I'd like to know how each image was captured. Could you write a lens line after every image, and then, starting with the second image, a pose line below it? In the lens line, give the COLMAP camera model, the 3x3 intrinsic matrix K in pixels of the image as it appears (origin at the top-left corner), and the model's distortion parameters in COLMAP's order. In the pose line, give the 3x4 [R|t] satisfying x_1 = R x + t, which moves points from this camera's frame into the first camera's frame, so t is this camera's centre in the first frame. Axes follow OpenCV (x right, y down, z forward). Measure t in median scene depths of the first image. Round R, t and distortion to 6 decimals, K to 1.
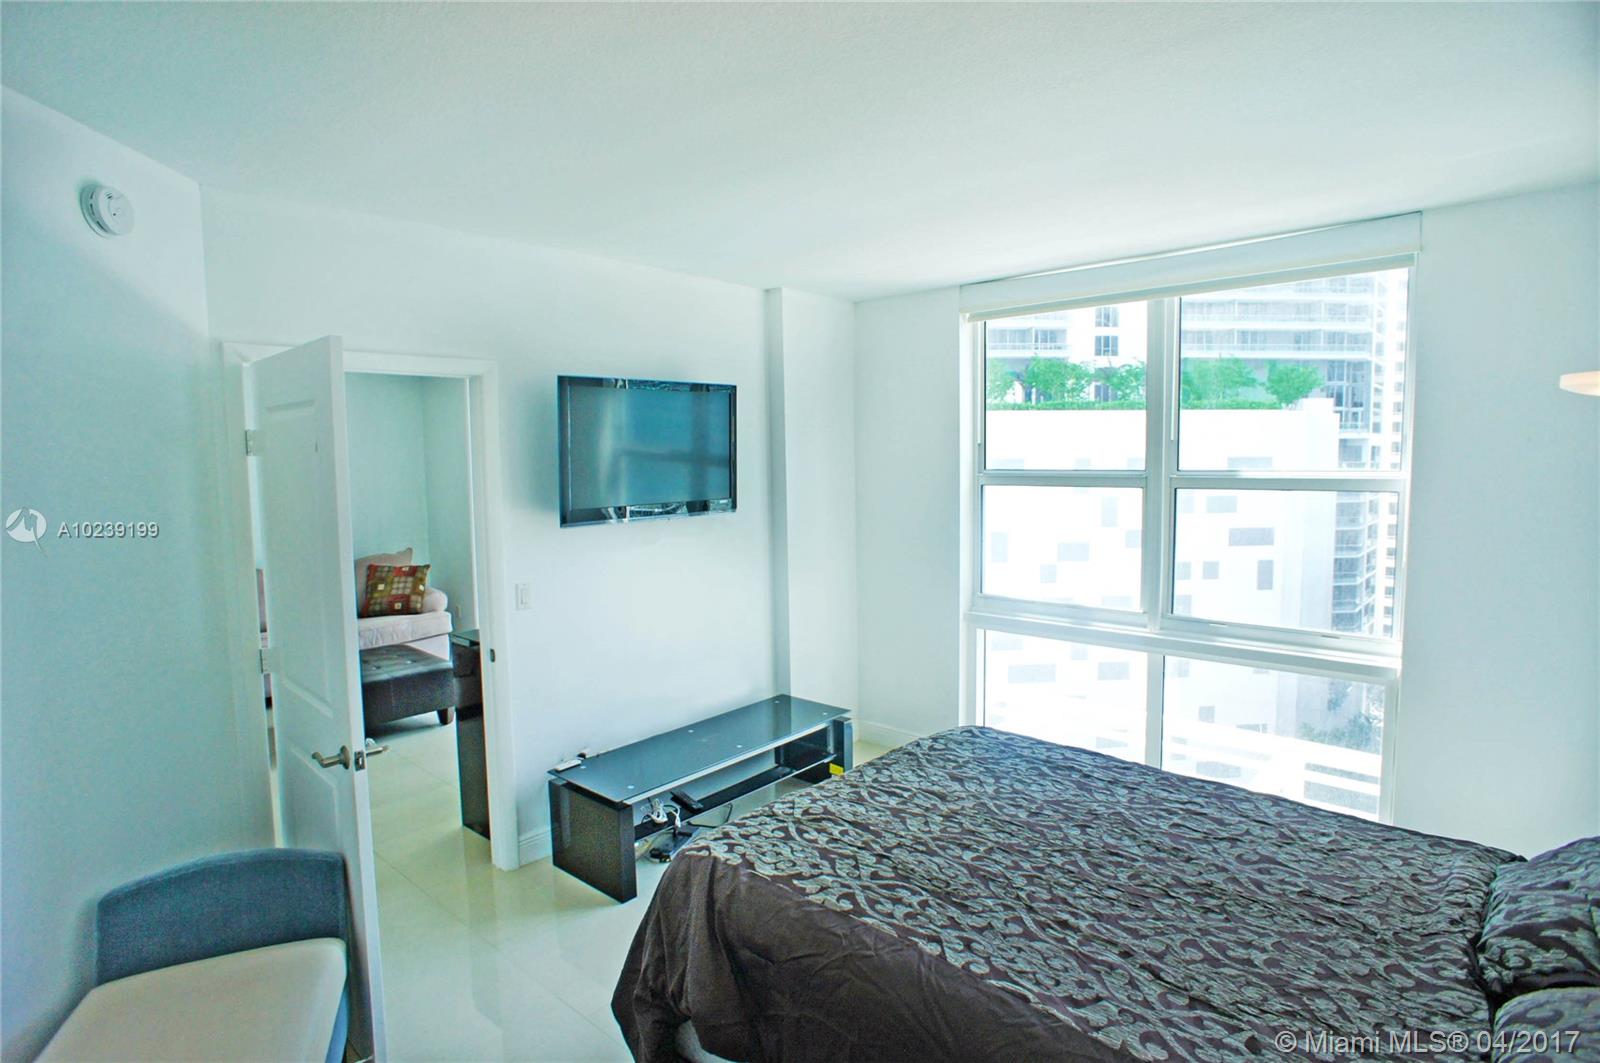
lens RADIAL K [[846.4, 0, 801.6], [0, 846.4, 530.2], [0, 0, 1]] dist [-0.000457, 0.000129]
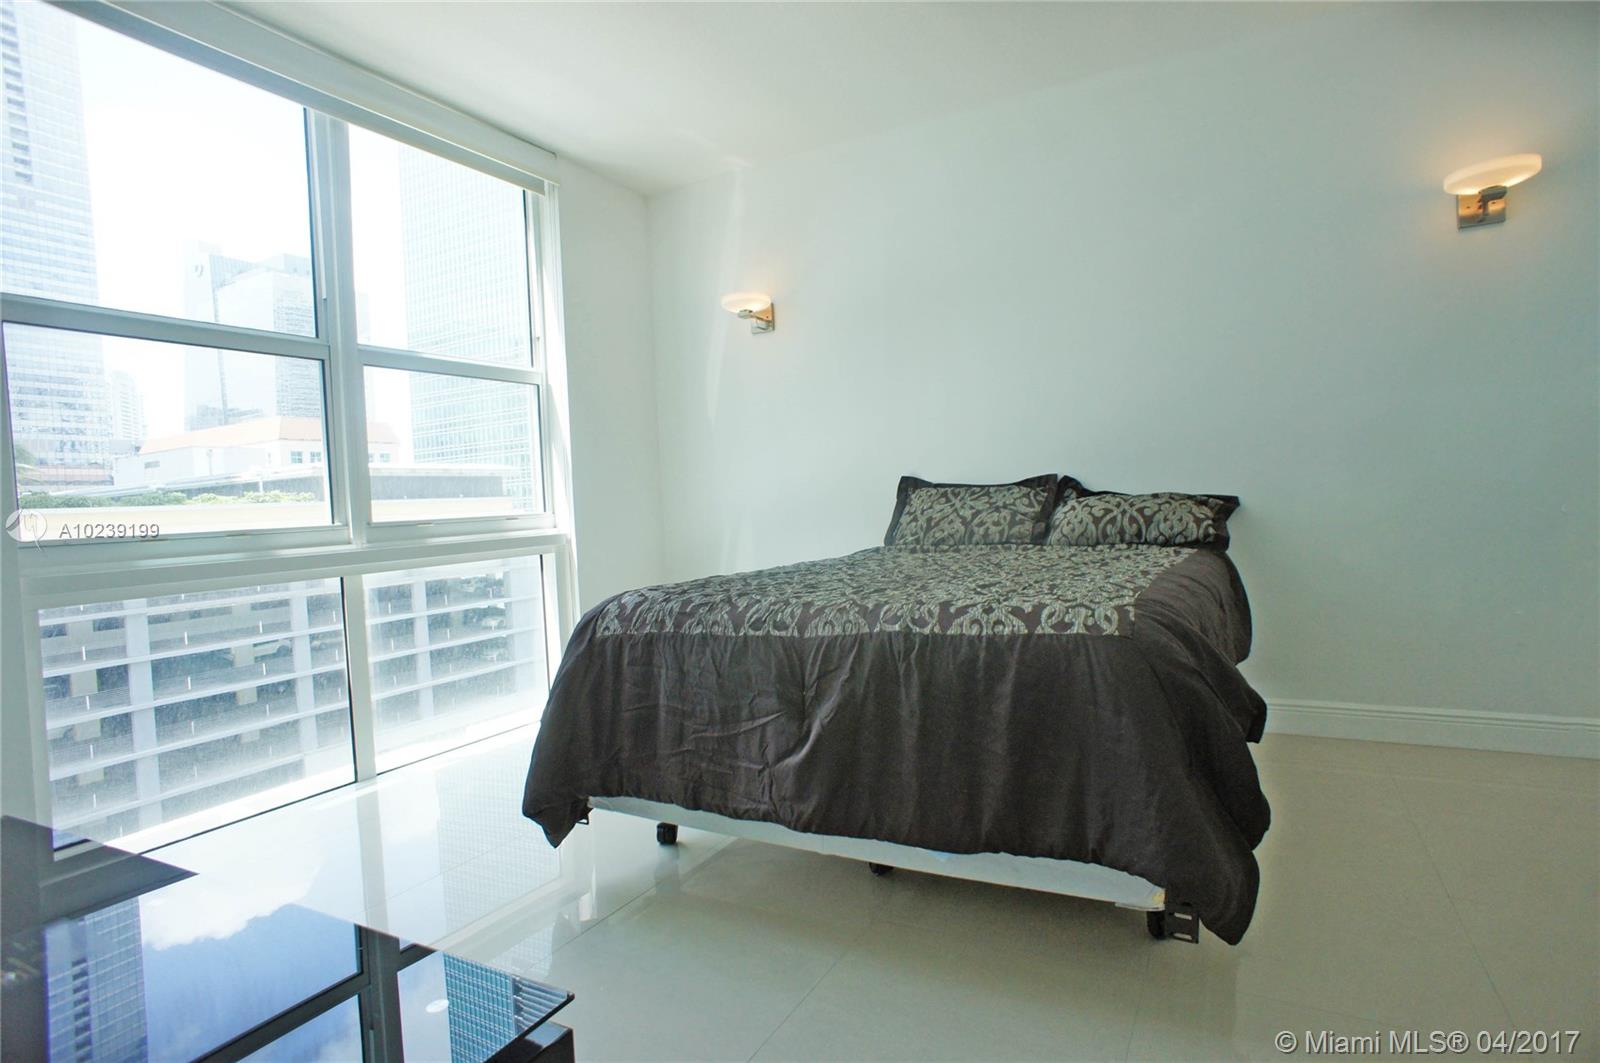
lens RADIAL K [[846.4, 0, 801.9], [0, 846.4, 529.0], [0, 0, 1]] dist [-0.000457, 0.000129]
pose [[-0.212959, -0.000100, 0.977061, -0.418819], [0.134350, 0.990498, 0.029385, 0.133179], [-0.967780, 0.137526, -0.210922, 0.763129]]
